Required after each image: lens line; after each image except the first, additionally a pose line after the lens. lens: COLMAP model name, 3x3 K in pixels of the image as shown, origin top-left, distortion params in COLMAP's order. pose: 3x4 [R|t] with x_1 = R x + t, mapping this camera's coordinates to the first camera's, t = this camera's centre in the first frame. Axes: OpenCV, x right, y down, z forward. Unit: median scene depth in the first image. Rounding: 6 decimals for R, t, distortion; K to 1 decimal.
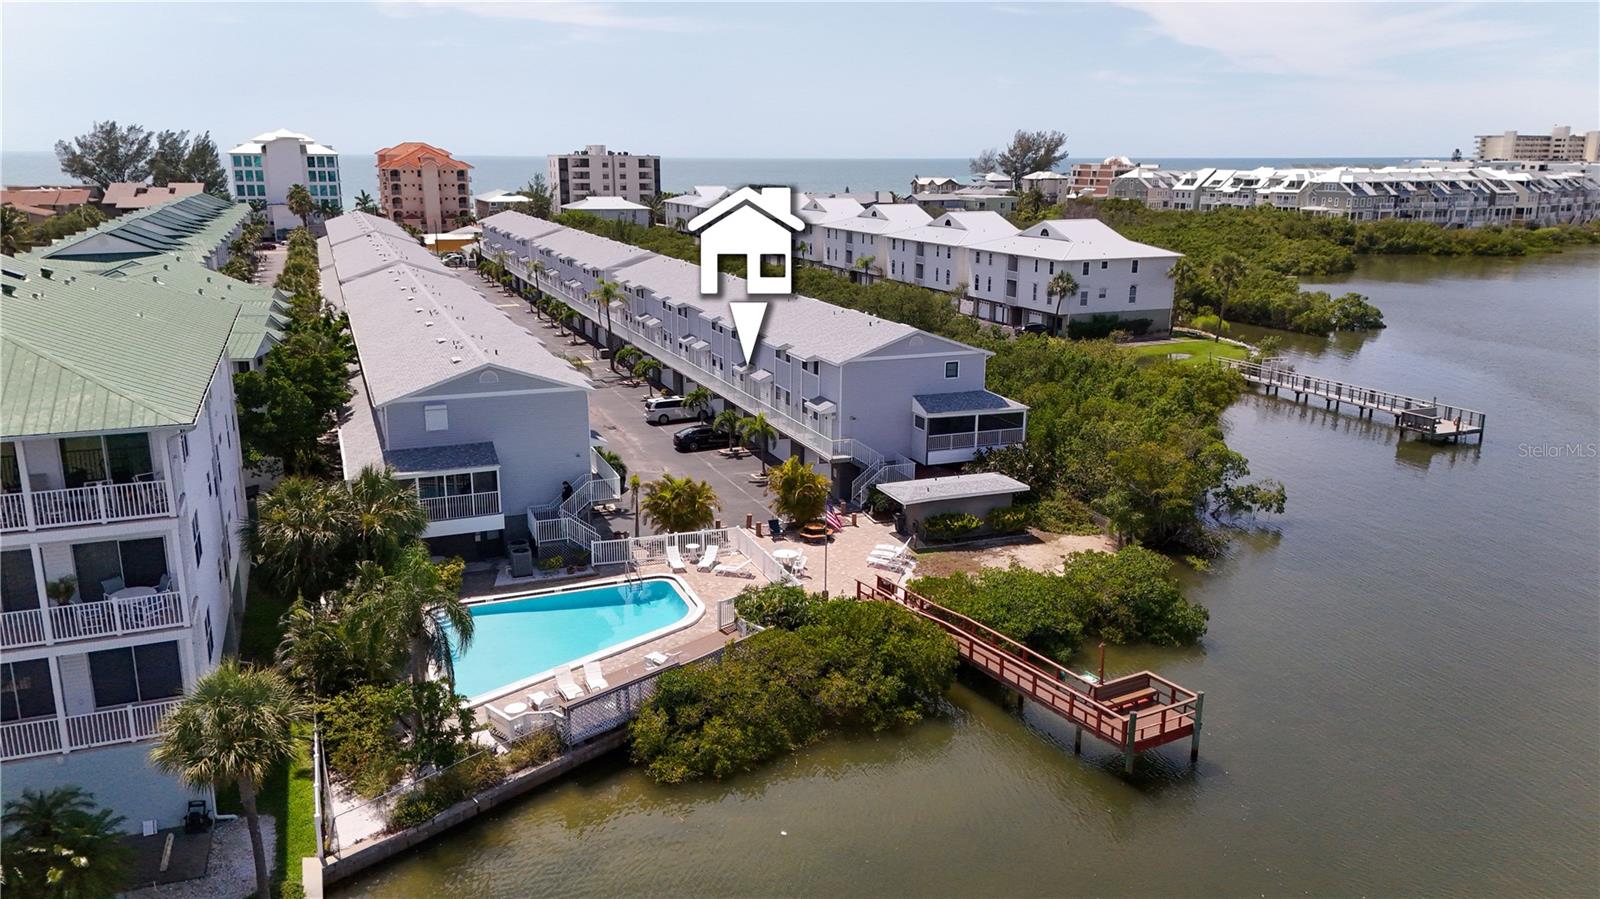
lens RADIAL K [[1162.9, 0, 790.7], [0, 1162.9, 457.4], [0, 0, 1]] dist [0.125665, -0.204635]
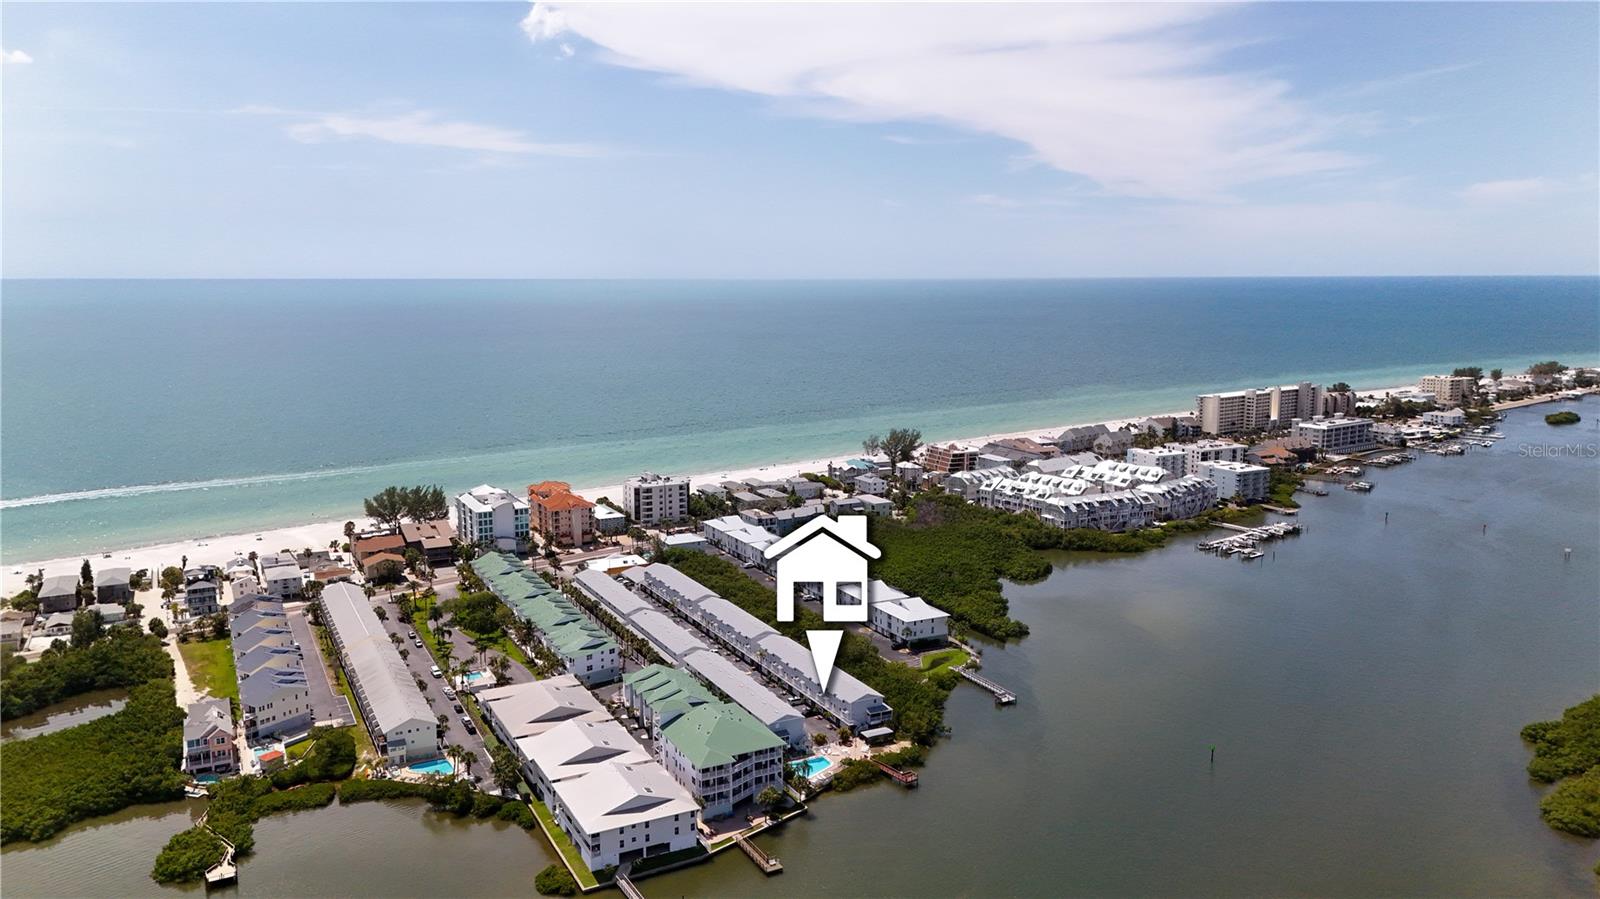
lens RADIAL K [[1162.9, 0, 790.7], [0, 1162.9, 457.4], [0, 0, 1]] dist [0.125665, -0.204635]
pose [[0.995436, -0.019851, 0.093349, -0.585408], [0.028702, 0.995116, -0.094448, -0.600560], [-0.091018, 0.096696, 0.991143, -3.509185]]
